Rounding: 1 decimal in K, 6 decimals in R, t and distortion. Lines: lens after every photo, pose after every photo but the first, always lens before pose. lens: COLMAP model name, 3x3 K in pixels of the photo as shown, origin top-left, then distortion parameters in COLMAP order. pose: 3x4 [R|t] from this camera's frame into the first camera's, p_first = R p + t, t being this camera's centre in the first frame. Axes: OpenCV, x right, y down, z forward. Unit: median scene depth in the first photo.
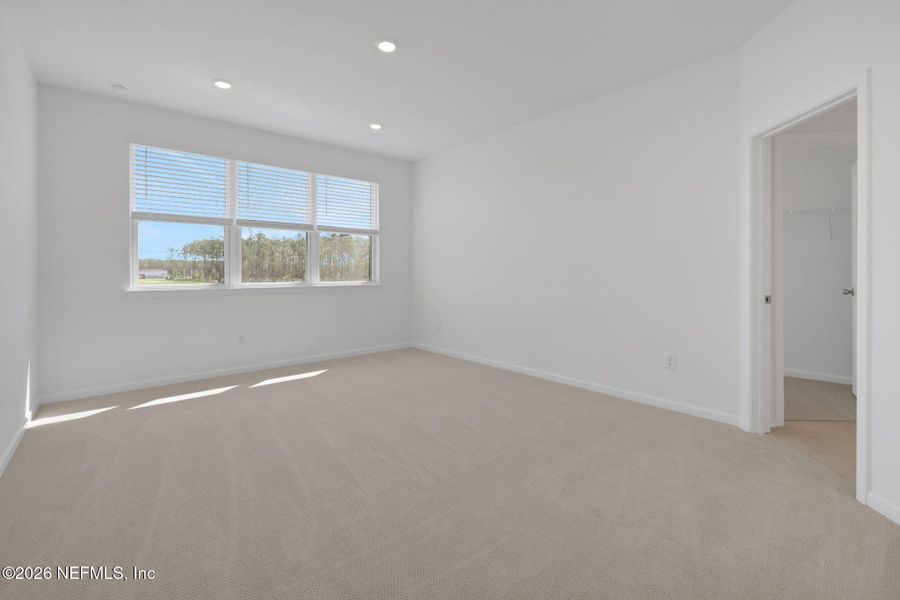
lens RADIAL K [[397.3, 0, 448.1], [0, 397.3, 274.0], [0, 0, 1]] dist [-0.001079, -0.000037]
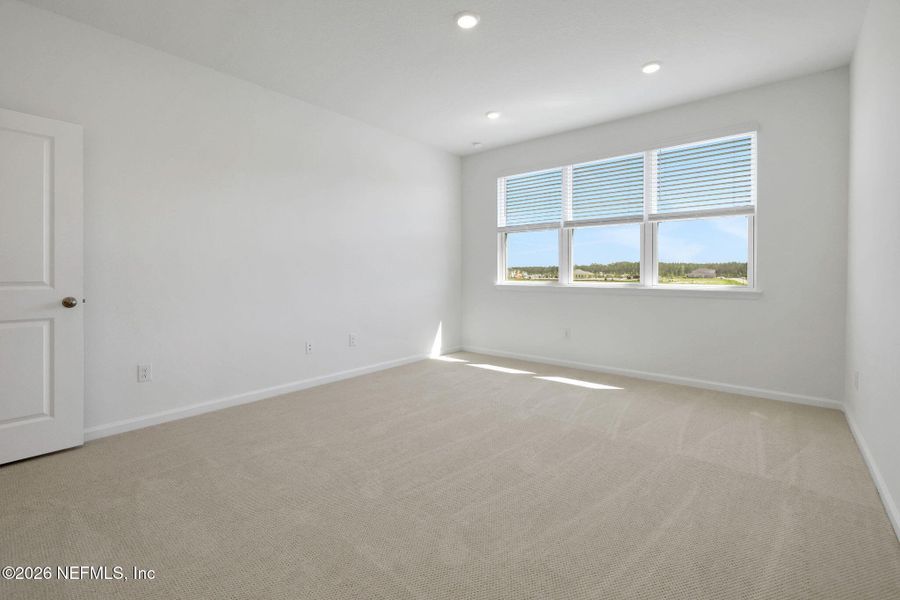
lens RADIAL K [[402.5, 0, 446.2], [0, 402.5, 278.2], [0, 0, 1]] dist [-0.003751, -0.000208]
pose [[0.146894, 0.012964, -0.989067, 0.491606], [-0.010882, 0.999875, 0.011490, 0.005373], [0.989092, 0.009076, 0.147017, 0.526262]]
